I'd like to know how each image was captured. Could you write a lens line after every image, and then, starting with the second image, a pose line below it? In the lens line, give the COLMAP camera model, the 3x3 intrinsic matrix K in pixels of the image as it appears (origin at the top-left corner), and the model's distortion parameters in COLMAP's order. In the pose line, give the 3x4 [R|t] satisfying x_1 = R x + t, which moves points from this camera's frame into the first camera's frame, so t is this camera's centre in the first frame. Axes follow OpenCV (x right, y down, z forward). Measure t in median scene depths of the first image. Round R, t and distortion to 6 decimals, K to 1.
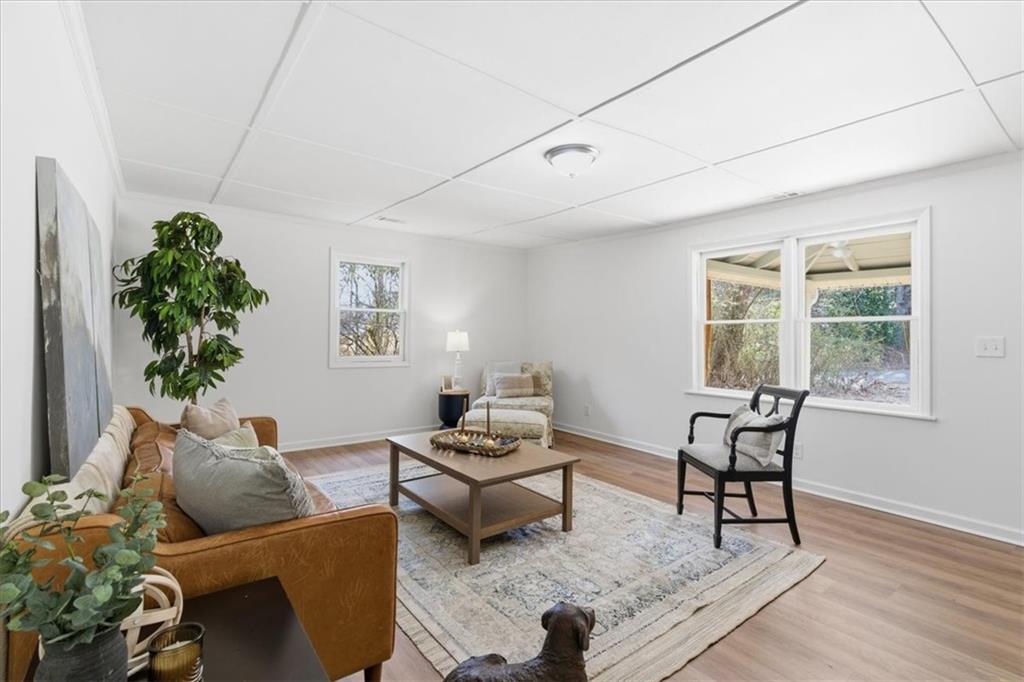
lens RADIAL K [[468.0, 0, 520.3], [0, 468.0, 338.1], [0, 0, 1]] dist [-0.001977, 0.000154]
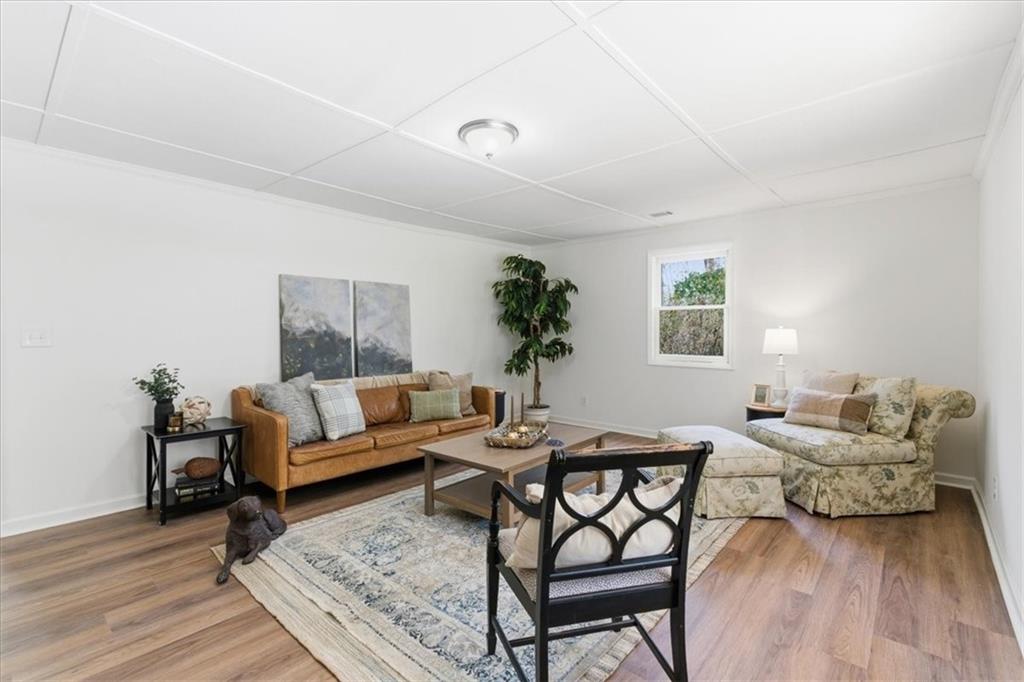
lens RADIAL K [[468.0, 0, 516.8], [0, 468.0, 341.8], [0, 0, 1]] dist [-0.001977, 0.000154]
pose [[0.188380, 0.005769, -0.982079, 1.212361], [-0.007602, 0.999961, 0.004416, 0.018316], [0.982067, 0.006634, 0.188416, 1.045245]]
